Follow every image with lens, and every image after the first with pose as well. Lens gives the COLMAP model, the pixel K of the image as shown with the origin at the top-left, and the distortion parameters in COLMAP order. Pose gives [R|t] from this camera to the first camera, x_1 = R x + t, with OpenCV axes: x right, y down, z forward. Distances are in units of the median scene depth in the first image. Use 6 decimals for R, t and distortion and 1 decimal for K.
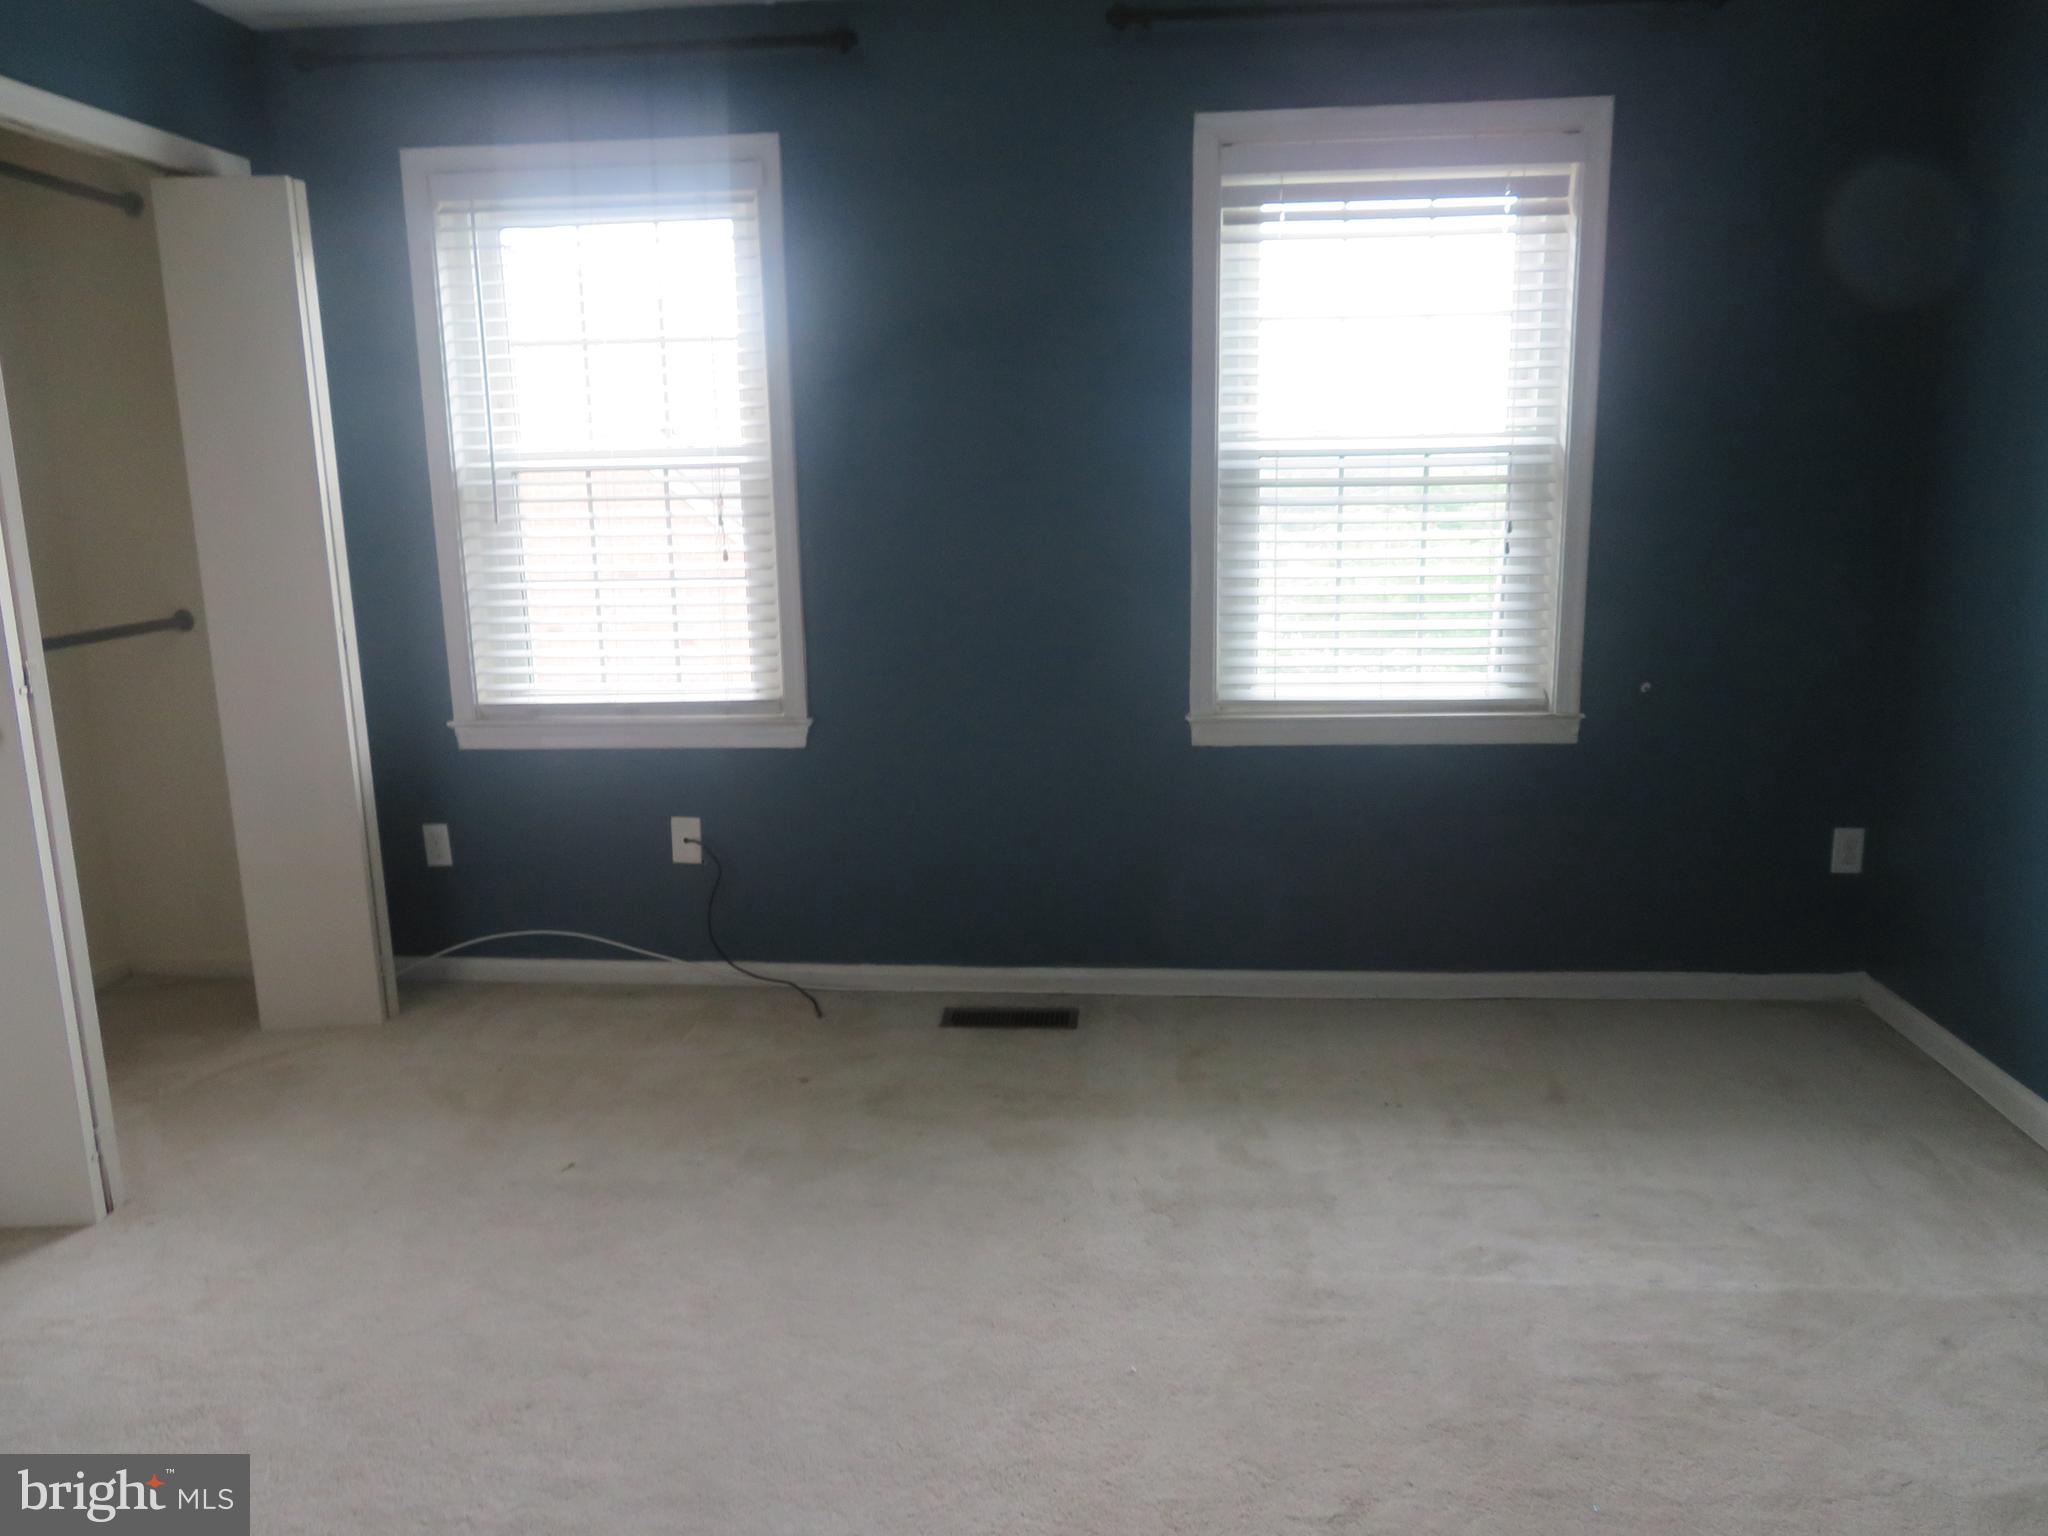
lens RADIAL K [[1460.7, 0, 1023.8], [0, 1460.7, 766.4], [0, 0, 1]] dist [-0.010060, 0.003065]
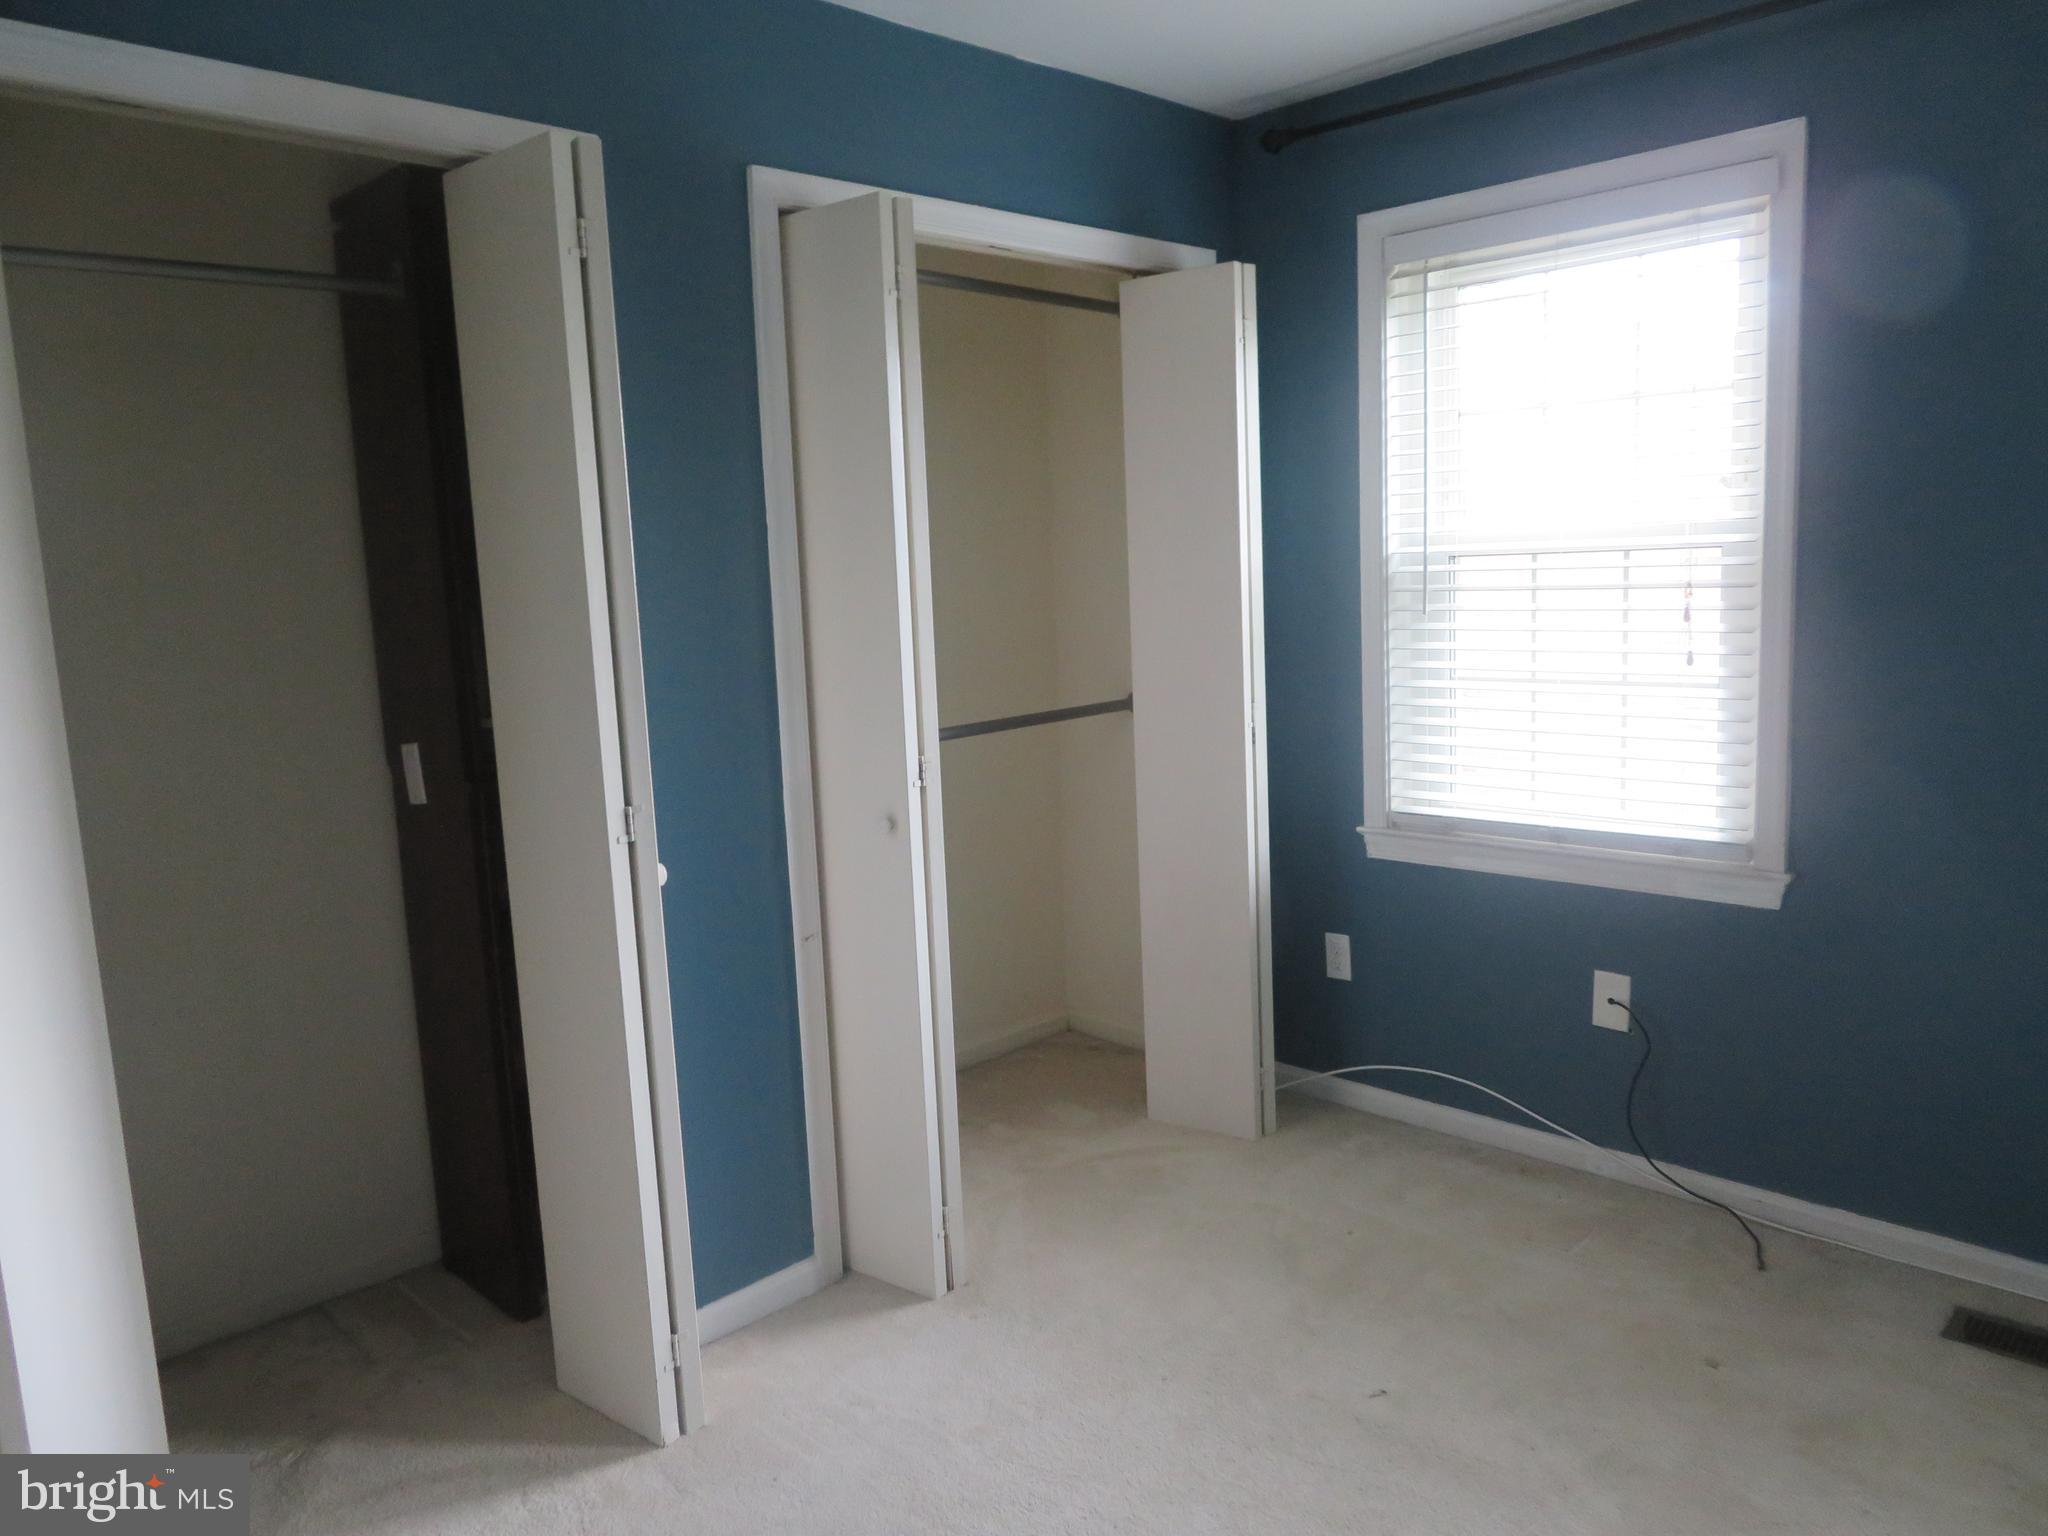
lens RADIAL K [[1460.7, 0, 1024.2], [0, 1460.7, 767.3], [0, 0, 1]] dist [-0.010060, 0.003065]
pose [[0.767180, 0.078294, -0.636636, 0.027542], [-0.101793, 0.994806, -0.000324, -0.047924], [0.633304, 0.065054, 0.771164, 0.159789]]
